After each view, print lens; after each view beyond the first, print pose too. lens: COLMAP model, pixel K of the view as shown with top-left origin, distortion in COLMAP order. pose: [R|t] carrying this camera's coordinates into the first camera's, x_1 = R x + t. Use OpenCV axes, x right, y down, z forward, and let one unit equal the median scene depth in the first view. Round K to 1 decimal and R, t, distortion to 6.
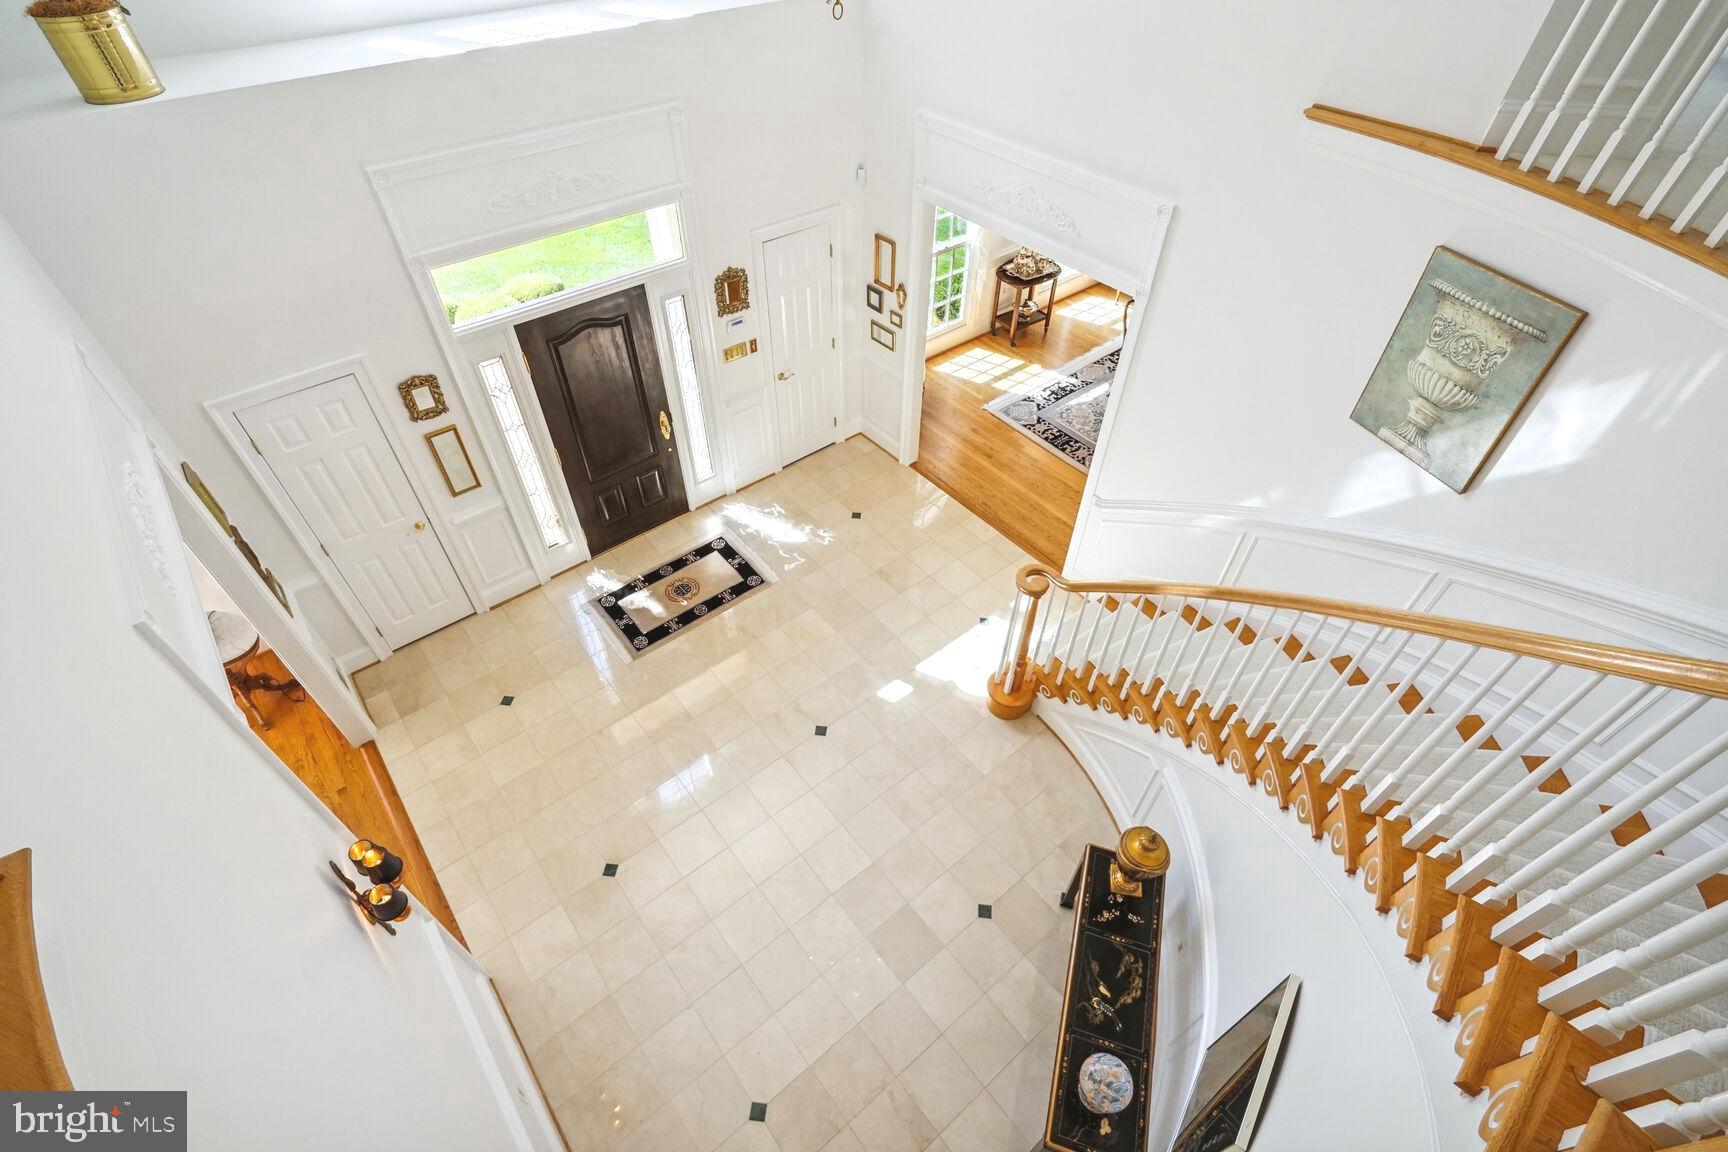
lens RADIAL K [[799.6, 0, 859.2], [0, 799.6, 588.9], [0, 0, 1]] dist [-0.003344, 0.000641]
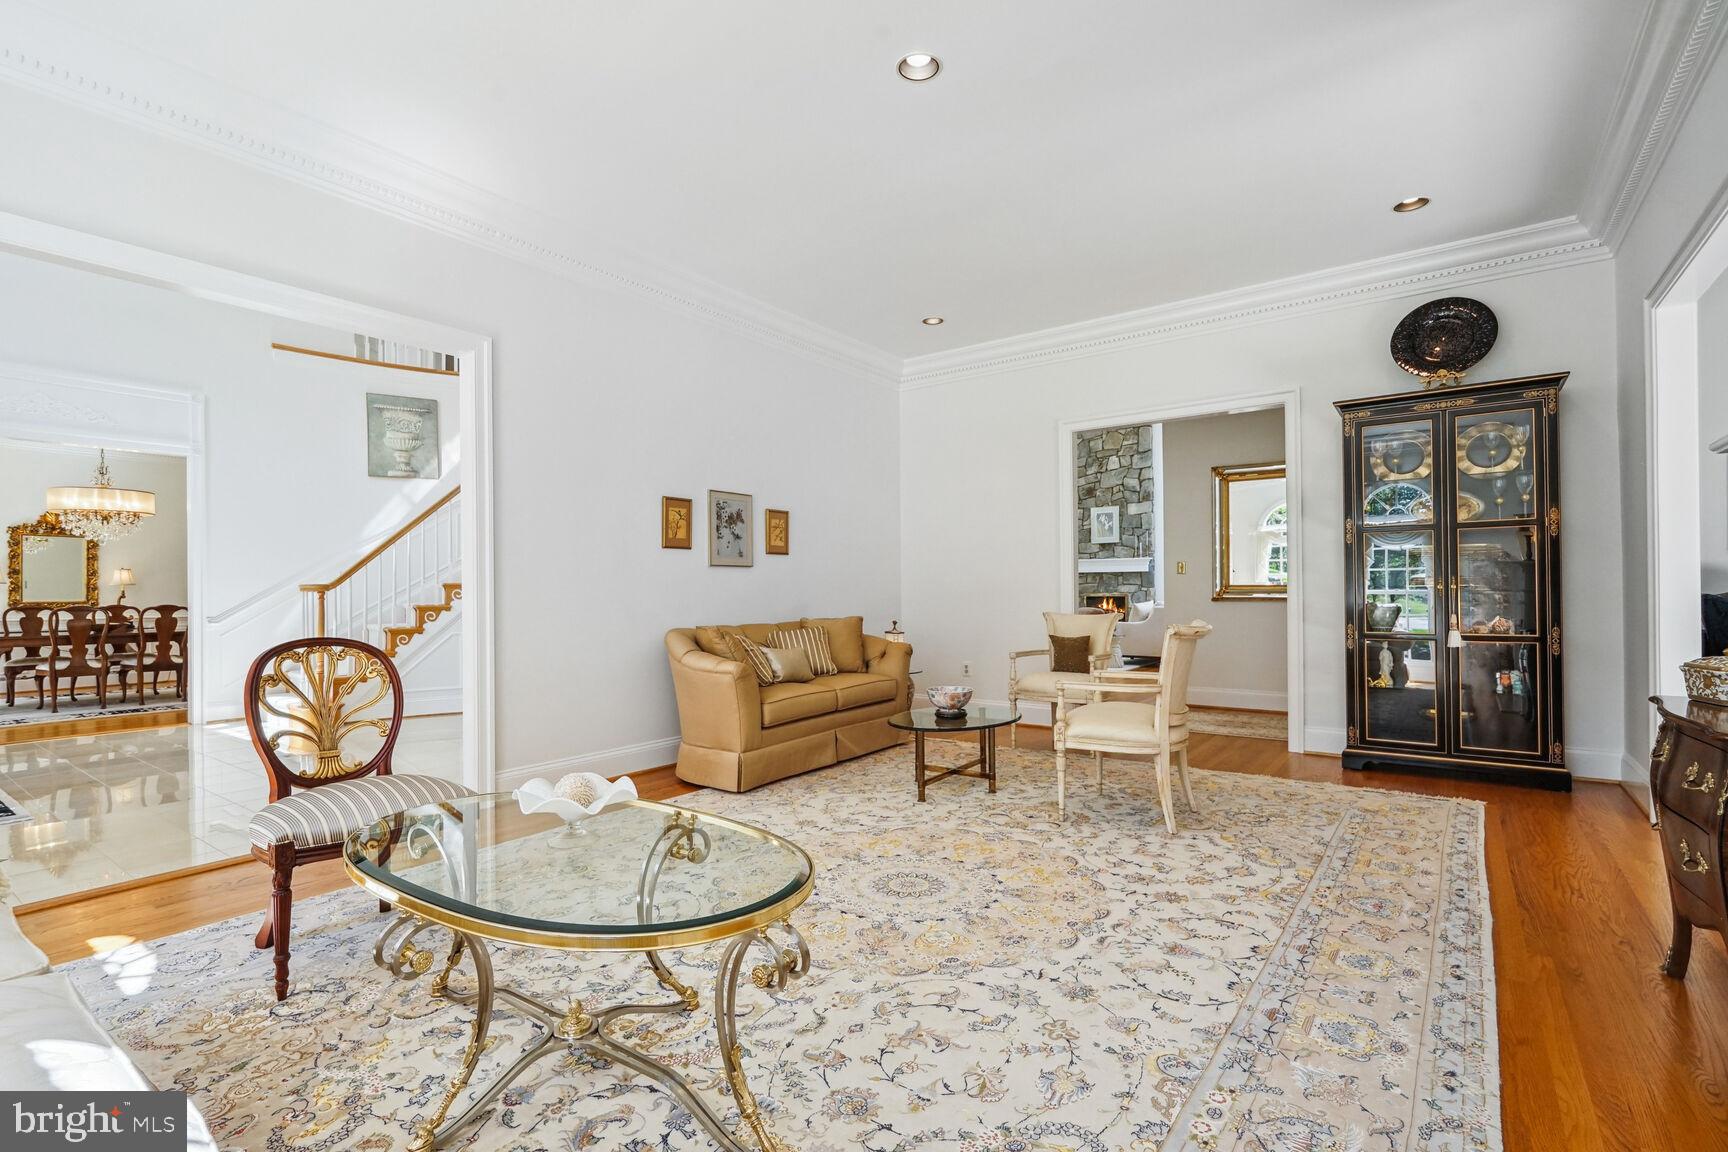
lens RADIAL K [[799.6, 0, 859.2], [0, 799.6, 588.9], [0, 0, 1]] dist [-0.003344, 0.000641]
pose [[-0.253020, 0.000922, 0.967460, -1.117559], [0.706678, 0.683146, 0.184167, 0.329340], [-0.660747, 0.730281, -0.173502, 0.483480]]
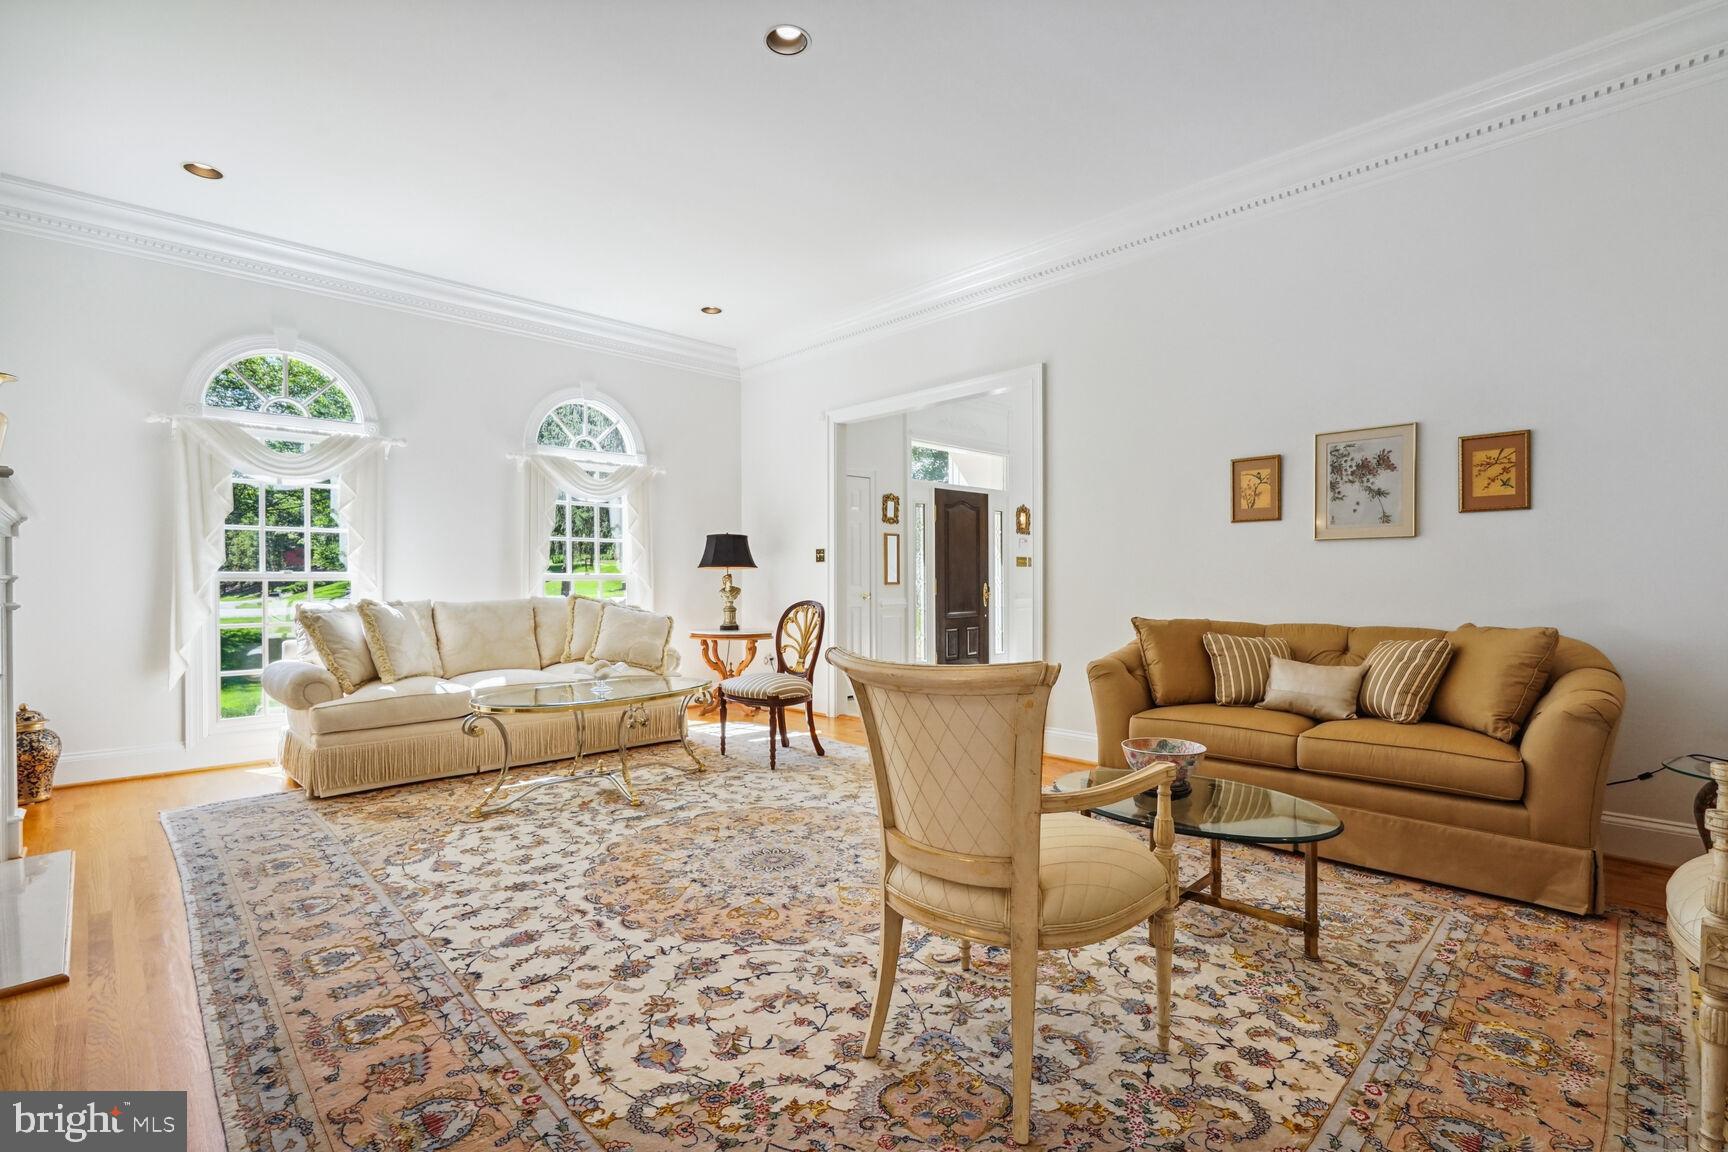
lens RADIAL K [[799.6, 0, 859.2], [0, 799.6, 588.9], [0, 0, 1]] dist [-0.003344, 0.000641]
pose [[0.996030, -0.008231, 0.088635, -0.623885], [0.069128, 0.698842, -0.711927, 0.828028], [-0.056082, 0.715228, 0.696637, 0.011220]]
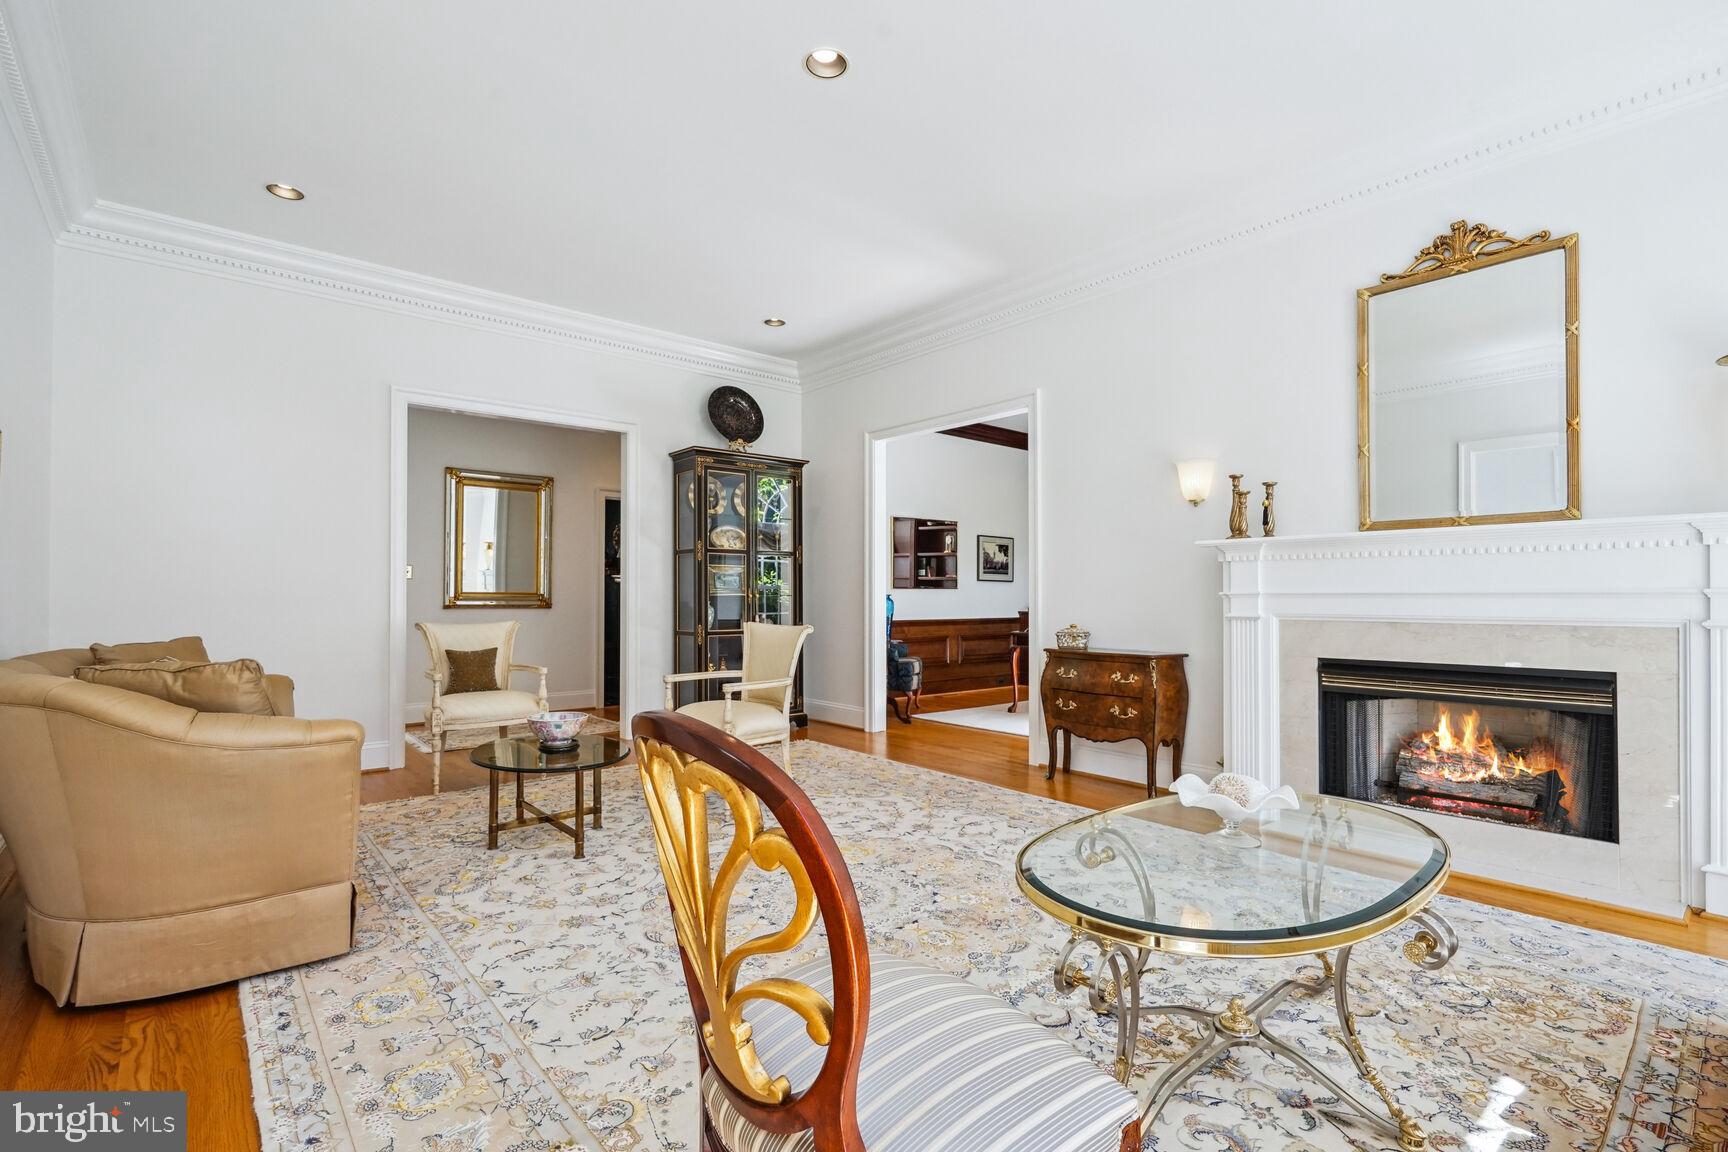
lens RADIAL K [[799.6, 0, 859.2], [0, 799.6, 588.9], [0, 0, 1]] dist [-0.003344, 0.000641]
pose [[-0.999755, -0.004839, -0.021585, -0.634516], [-0.018896, 0.694124, 0.719607, 0.083213], [0.011500, 0.719839, -0.694046, 0.719249]]
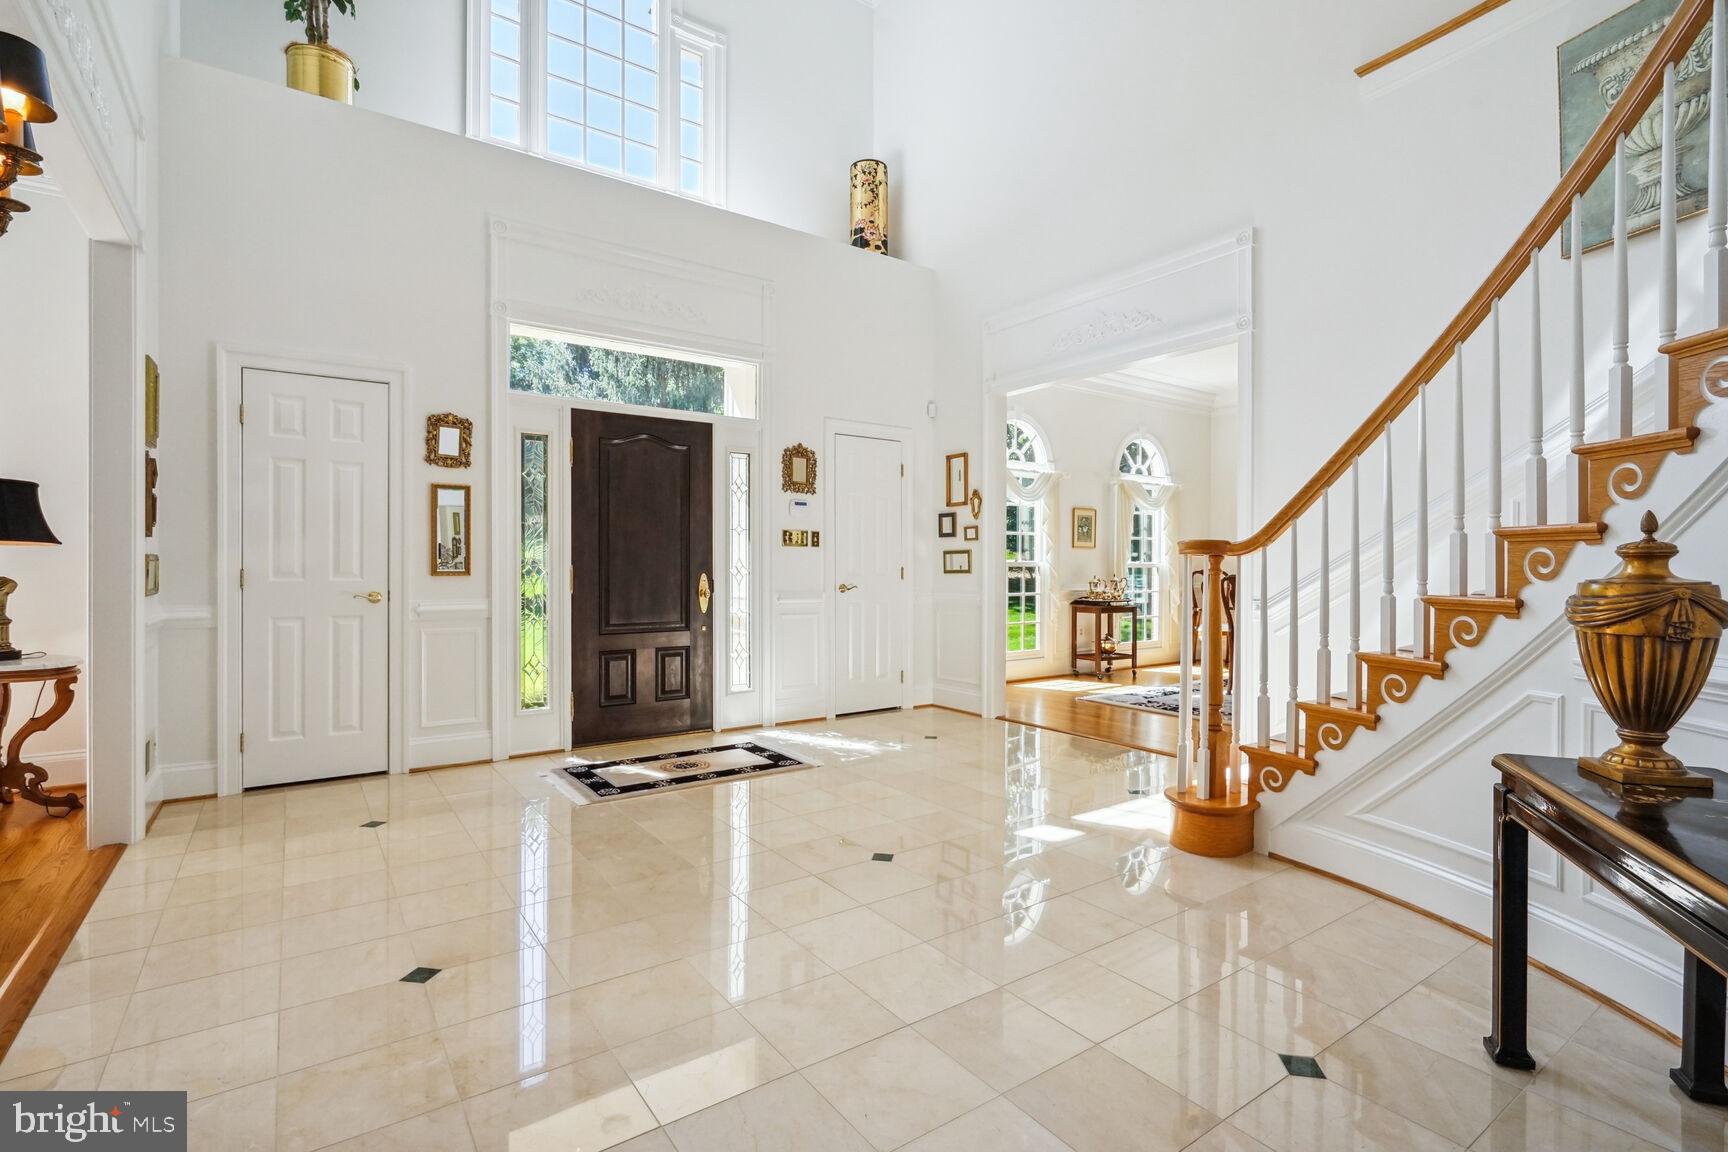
lens RADIAL K [[810.9, 0, 857.3], [0, 810.9, 565.2], [0, 0, 1]] dist [-0.001777, 0.000600]
pose [[0.997702, -0.002127, -0.067717, -0.024066], [-0.047558, 0.689866, -0.722373, 0.408166], [0.048252, 0.723934, 0.688180, 0.415108]]
